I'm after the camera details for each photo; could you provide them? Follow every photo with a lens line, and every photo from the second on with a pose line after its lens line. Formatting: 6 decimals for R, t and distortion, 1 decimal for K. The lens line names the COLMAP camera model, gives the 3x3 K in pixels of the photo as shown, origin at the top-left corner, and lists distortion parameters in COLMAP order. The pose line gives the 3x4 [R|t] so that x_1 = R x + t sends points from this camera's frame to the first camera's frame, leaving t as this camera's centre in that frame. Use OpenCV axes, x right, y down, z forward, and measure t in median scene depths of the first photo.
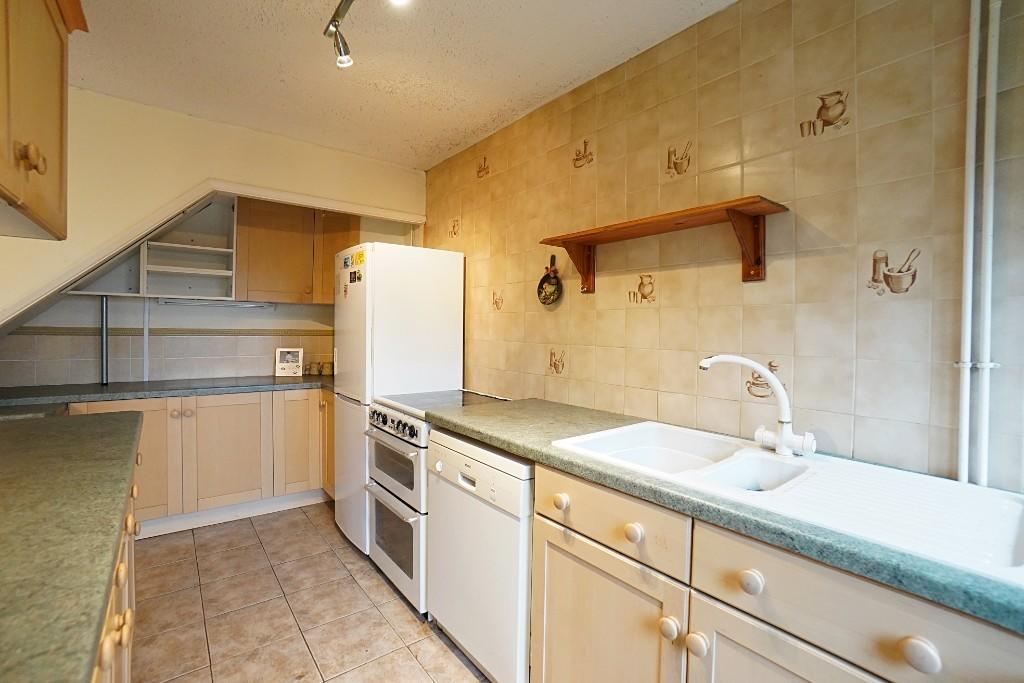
lens RADIAL K [[459.1, 0, 517.3], [0, 459.1, 336.6], [0, 0, 1]] dist [-0.029308, 0.005197]
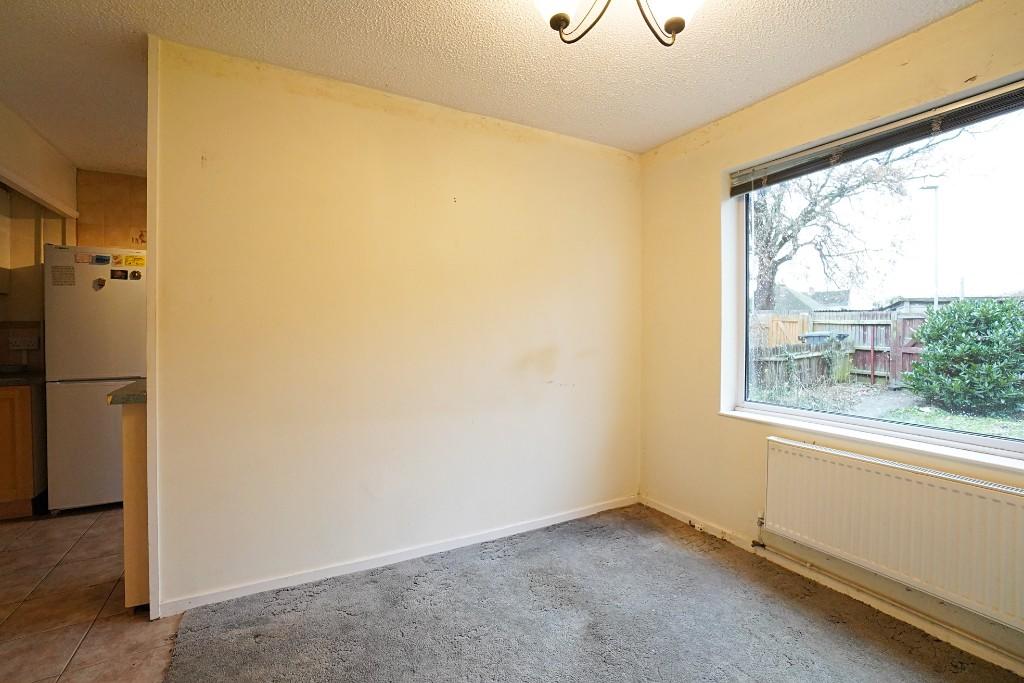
lens RADIAL K [[459.1, 0, 511.5], [0, 459.1, 340.2], [0, 0, 1]] dist [-0.029308, 0.005197]
pose [[0.169513, -0.027308, 0.985150, -1.816771], [0.021431, 0.999482, 0.024017, 0.046035], [-0.985295, 0.017042, 0.170010, -0.246779]]
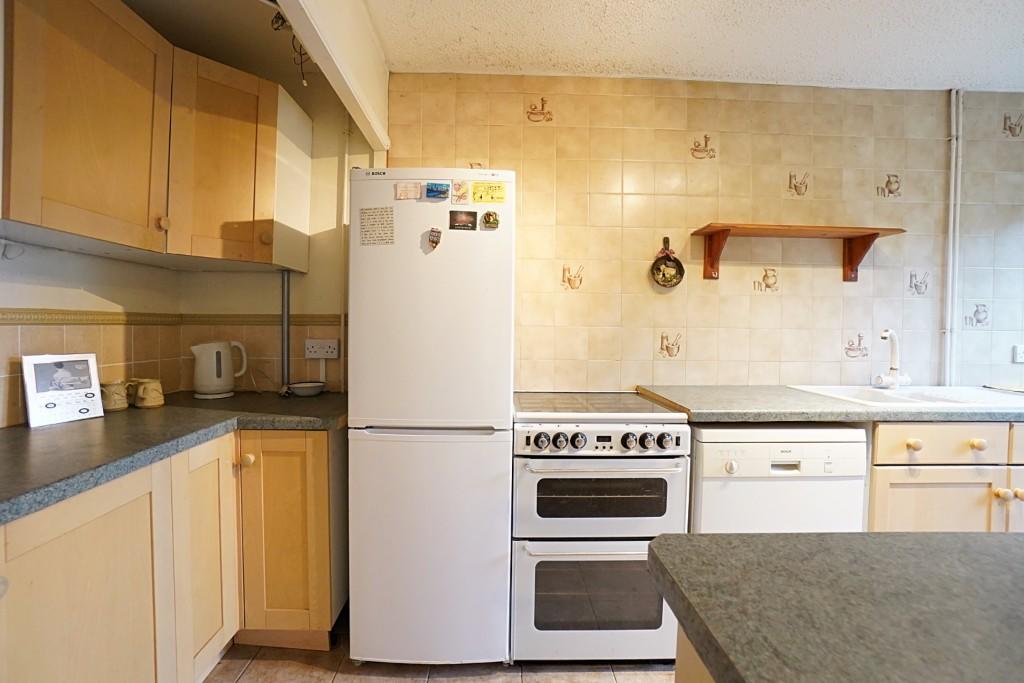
lens RADIAL K [[459.1, 0, 509.2], [0, 459.1, 337.8], [0, 0, 1]] dist [-0.029308, 0.005197]
pose [[0.591940, -0.029417, 0.805445, -1.100618], [0.012391, 0.999548, 0.027401, 0.008899], [-0.805887, -0.006240, 0.592037, 0.819520]]
